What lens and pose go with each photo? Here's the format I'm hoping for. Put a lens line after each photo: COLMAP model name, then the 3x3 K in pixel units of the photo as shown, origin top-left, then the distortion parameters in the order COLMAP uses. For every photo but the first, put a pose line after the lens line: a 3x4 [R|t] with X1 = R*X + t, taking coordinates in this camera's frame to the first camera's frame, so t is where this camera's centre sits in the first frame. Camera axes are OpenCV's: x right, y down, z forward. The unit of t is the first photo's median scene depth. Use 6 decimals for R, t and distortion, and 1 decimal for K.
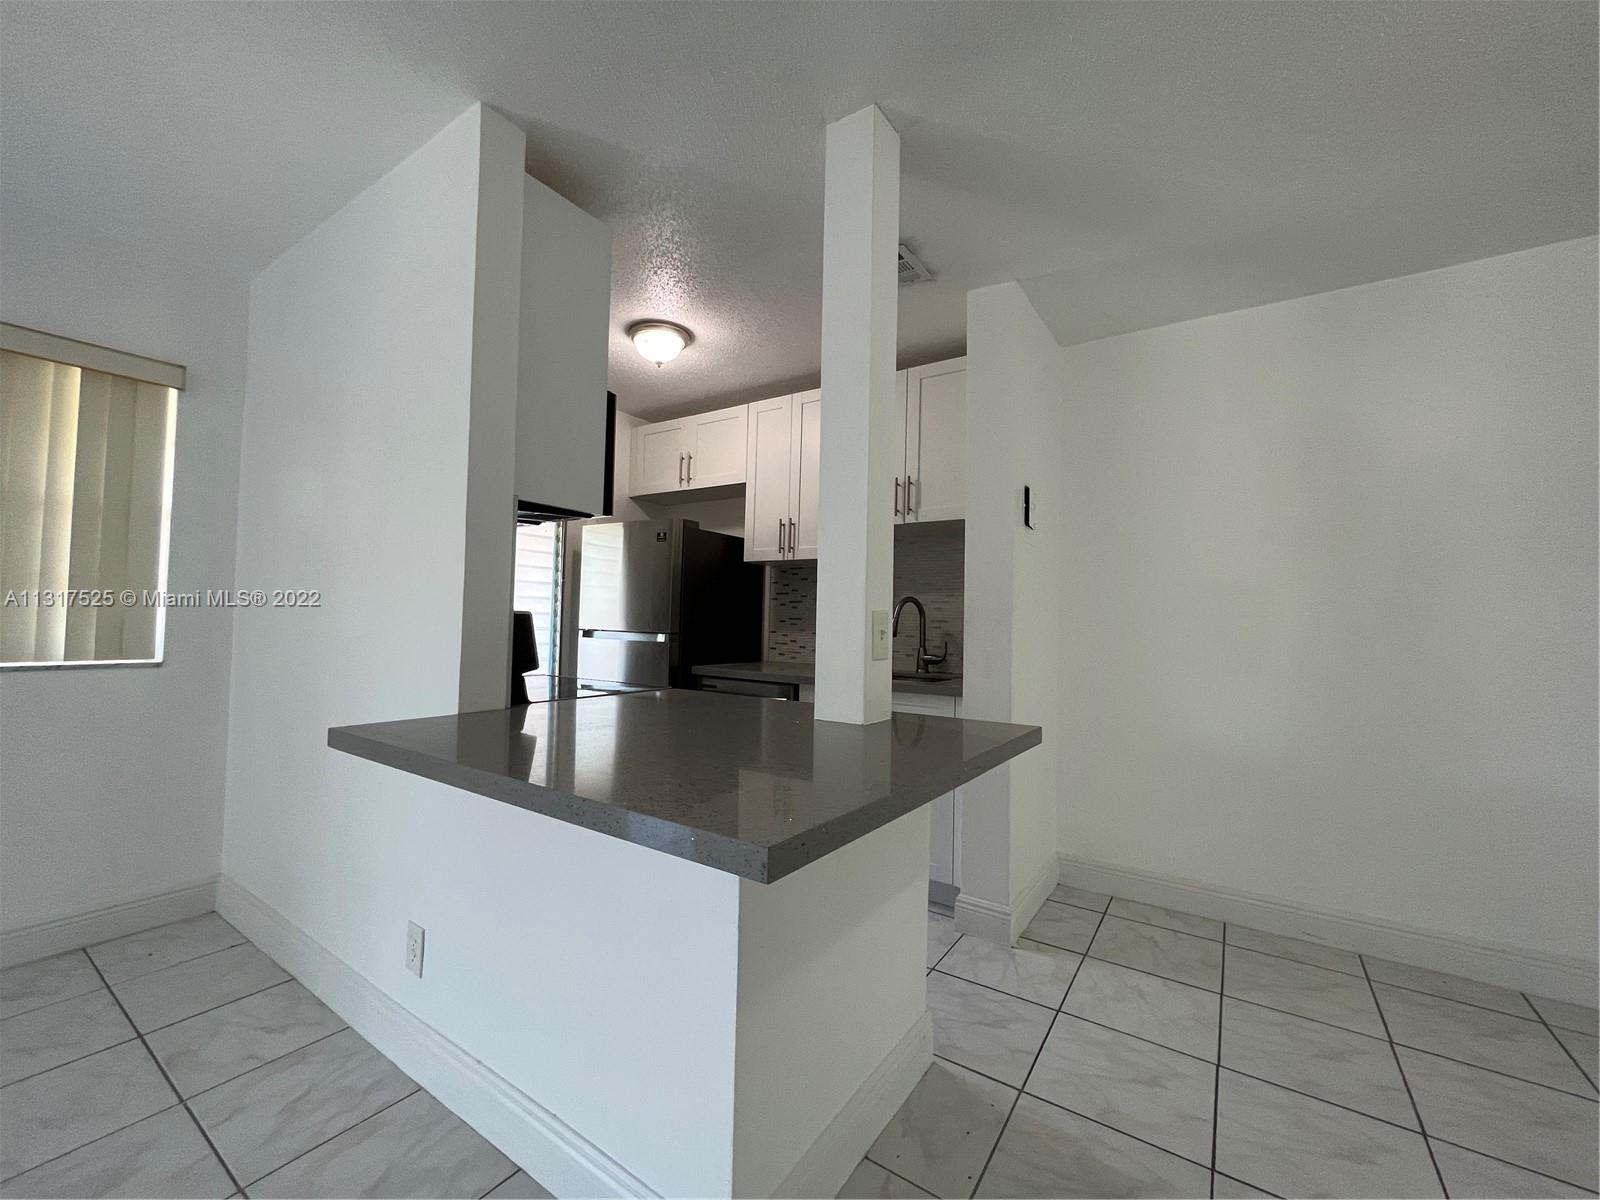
lens RADIAL K [[647.1, 0, 798.0], [0, 647.1, 597.0], [0, 0, 1]] dist [0.000178, -0.000281]
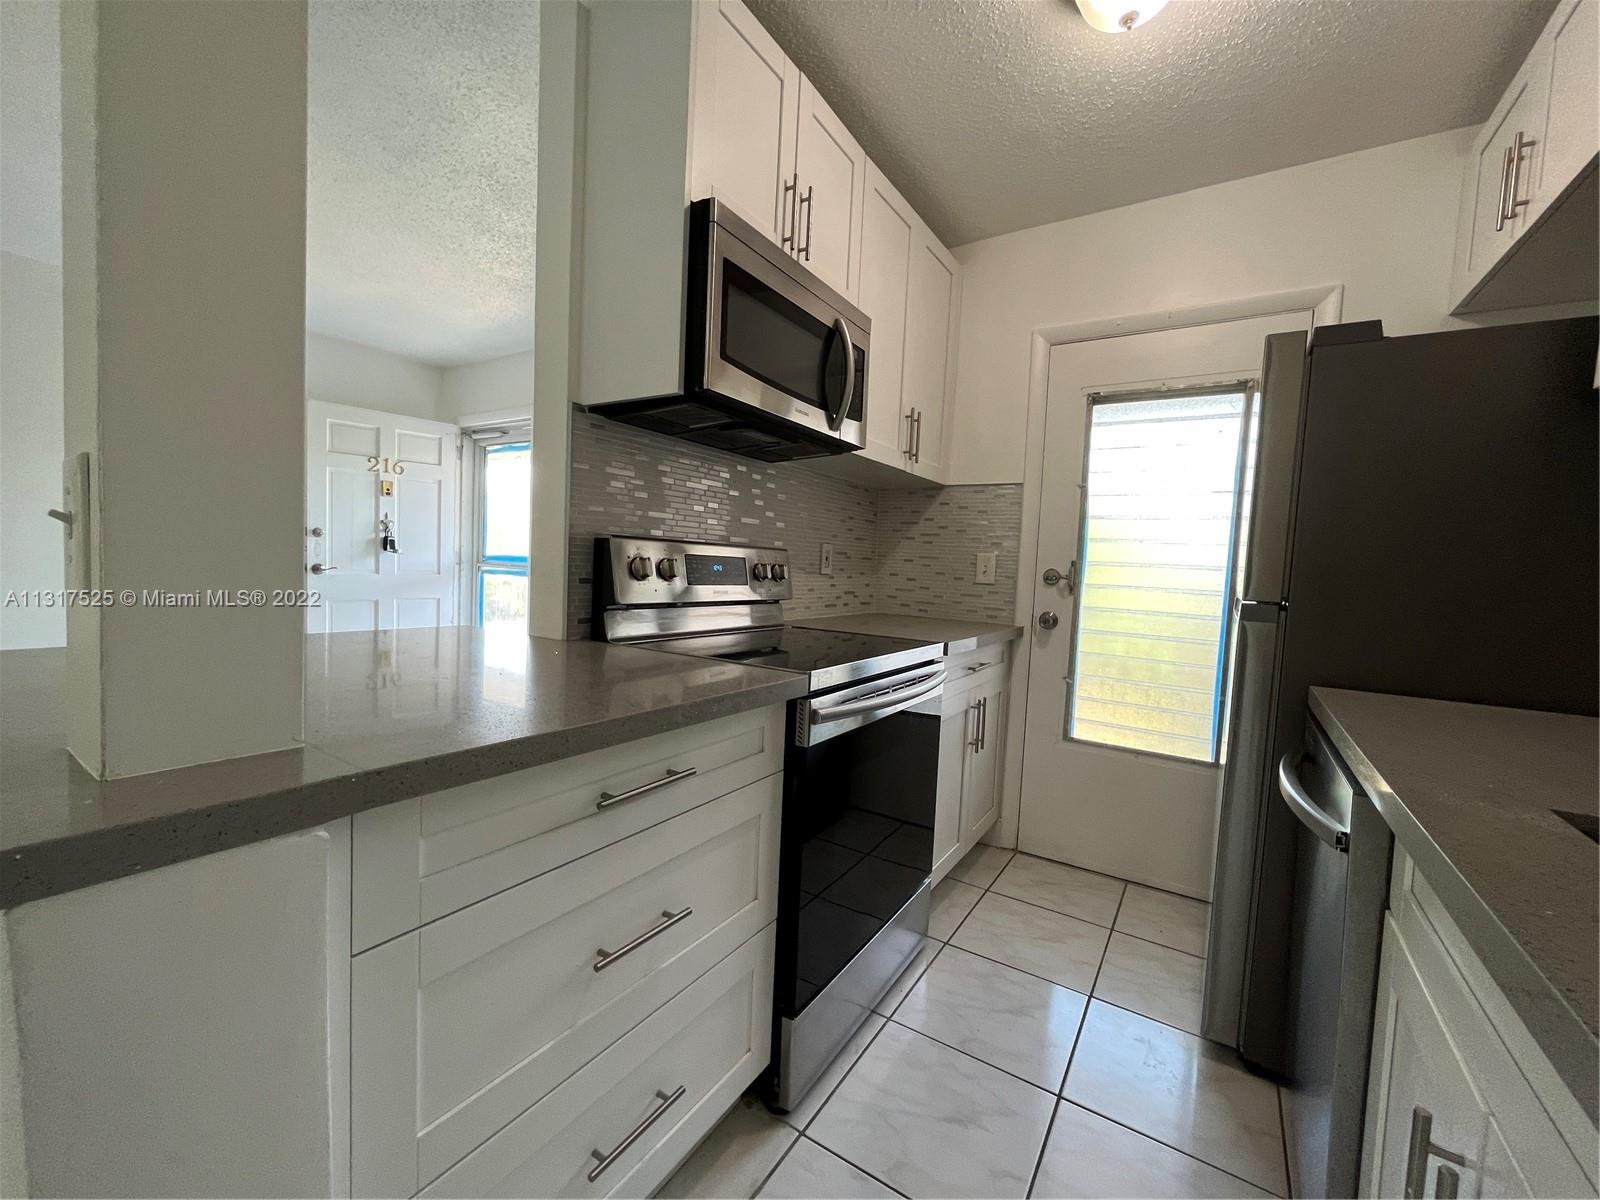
lens RADIAL K [[647.1, 0, 803.3], [0, 647.1, 601.2], [0, 0, 1]] dist [0.000178, -0.000281]
pose [[0.022240, 0.038512, -0.999011, 0.235386], [-0.008574, 0.999228, 0.038330, 0.040178], [0.999716, 0.007713, 0.022553, 0.669836]]
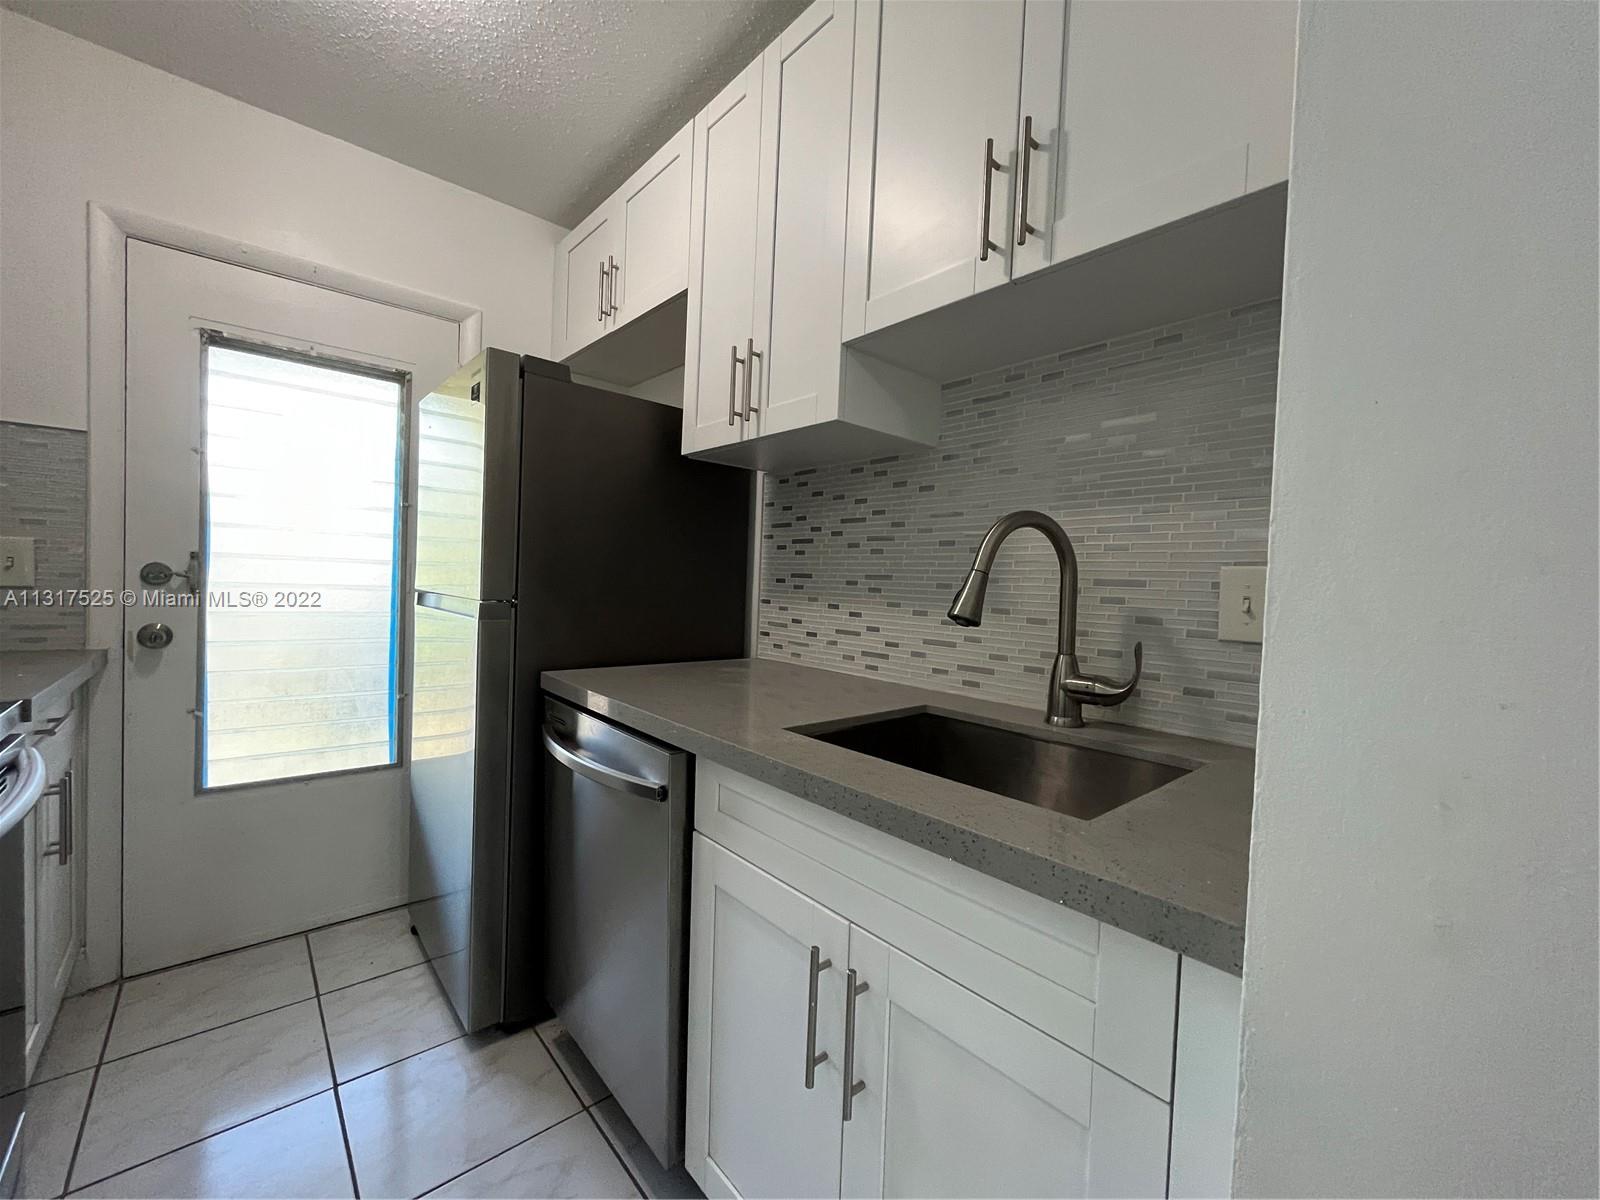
lens RADIAL K [[647.1, 0, 798.7], [0, 647.1, 599.4], [0, 0, 1]] dist [0.000178, -0.000281]
pose [[0.967106, 0.019089, -0.253655, 0.134970], [-0.004691, 0.998349, 0.057246, 0.026537], [0.254329, -0.054173, 0.965599, 0.596654]]
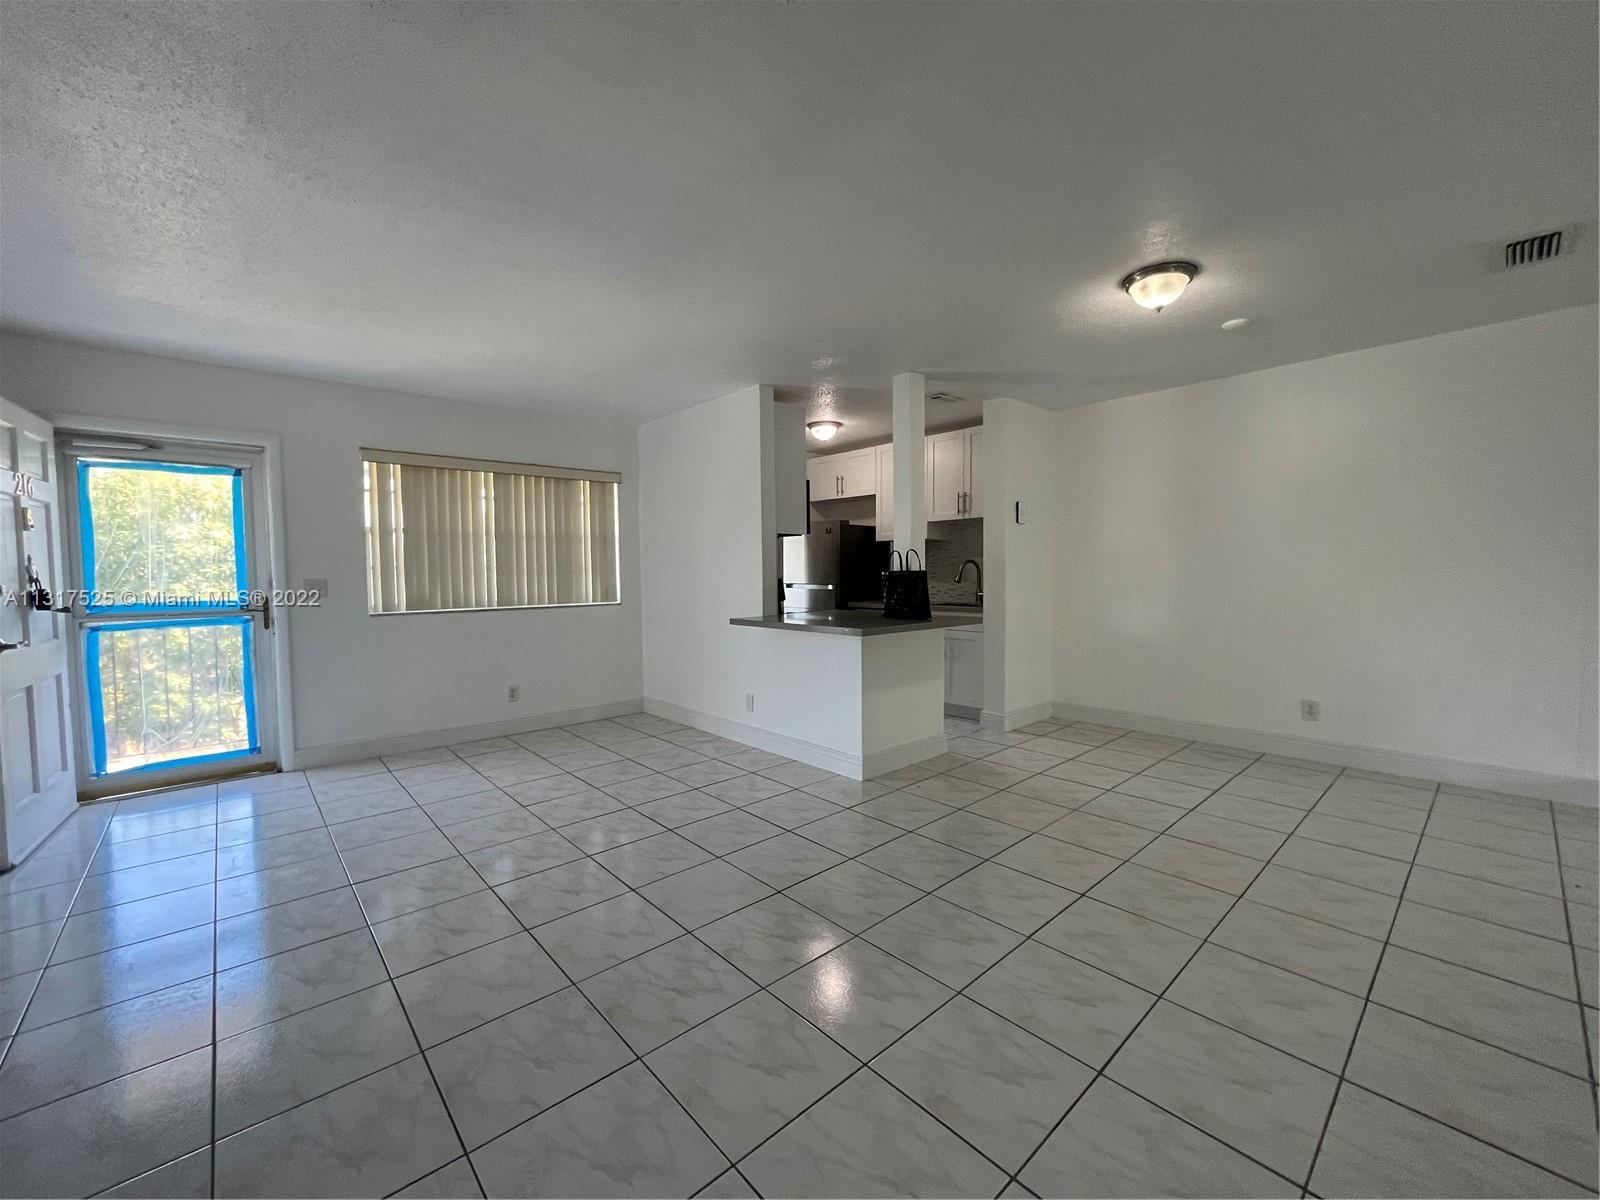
lens RADIAL K [[647.1, 0, 795.3], [0, 647.1, 599.5], [0, 0, 1]] dist [0.000178, -0.000281]
pose [[0.969009, -0.021368, -0.246099, 0.137644], [0.041937, 0.996020, 0.078646, -0.047755], [0.243439, -0.086529, 0.966049, -0.770177]]
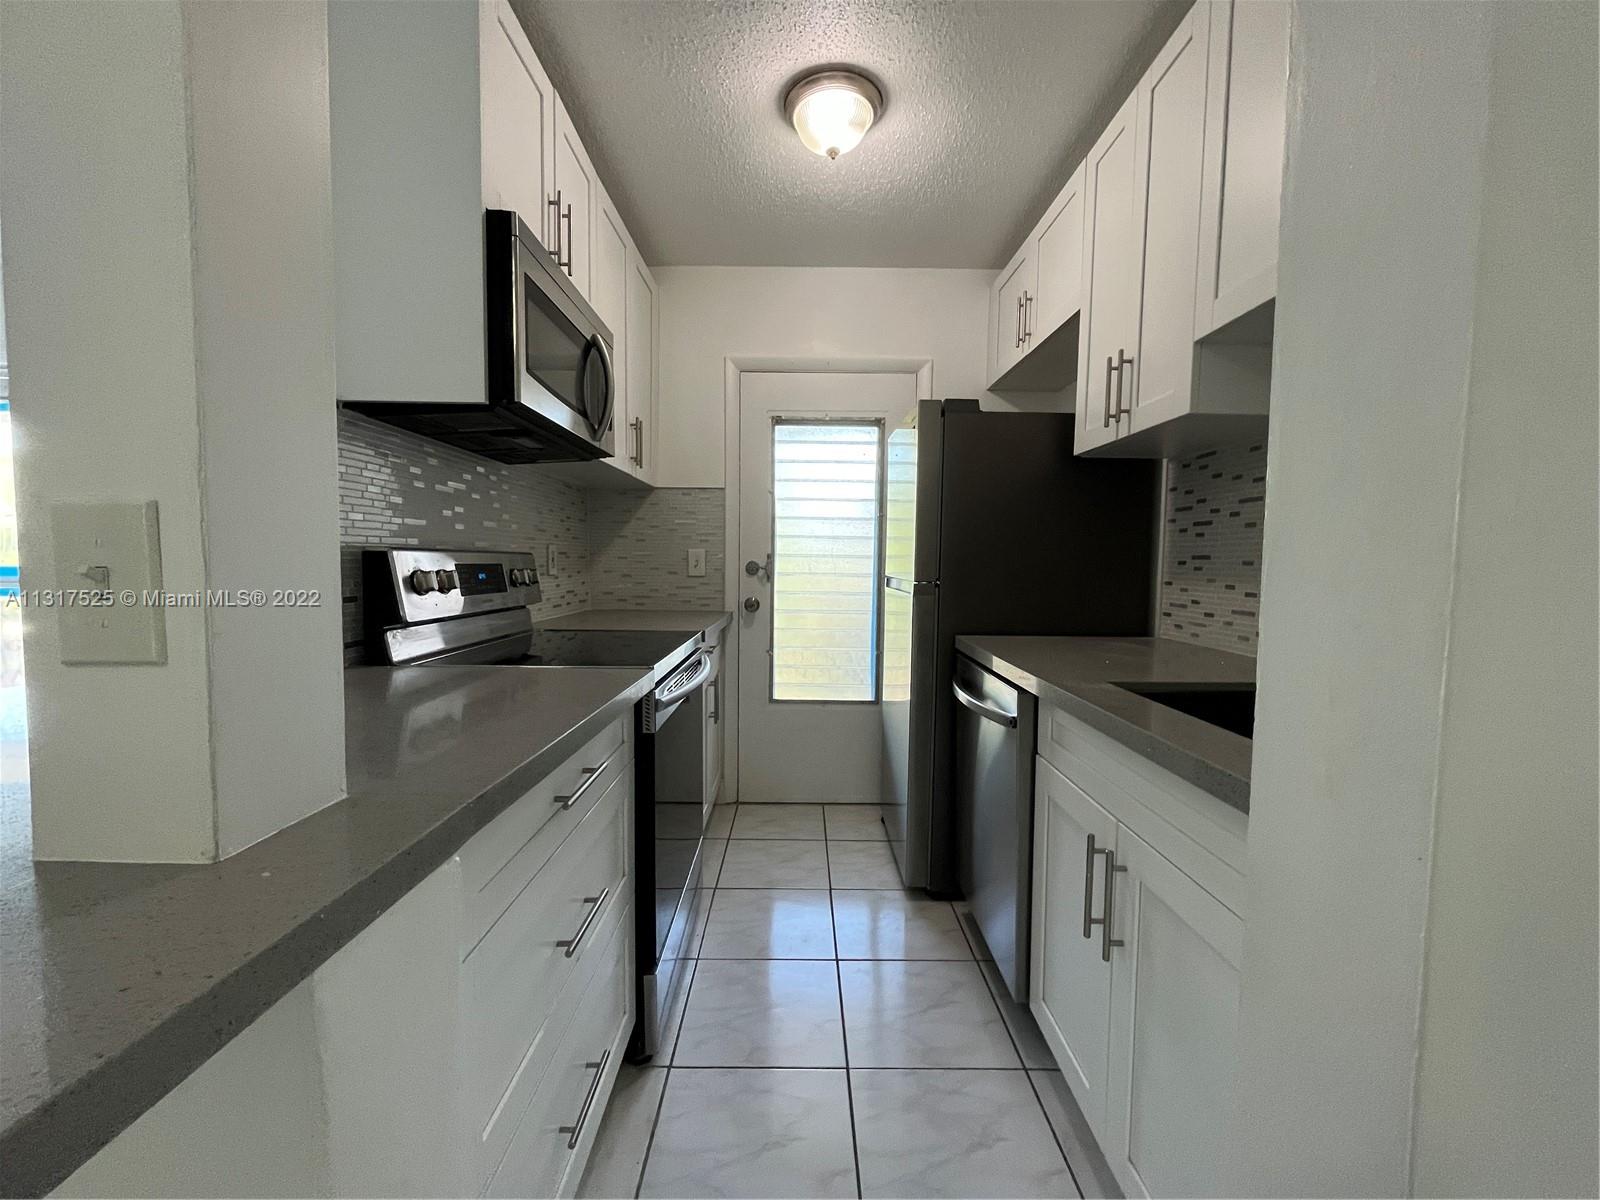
lens RADIAL K [[647.1, 0, 802.3], [0, 647.1, 600.2], [0, 0, 1]] dist [0.000178, -0.000281]
pose [[0.564006, 0.035050, -0.825026, 0.266676], [0.031902, 0.997428, 0.064183, 0.027880], [0.825154, -0.062519, 0.561438, 0.529308]]
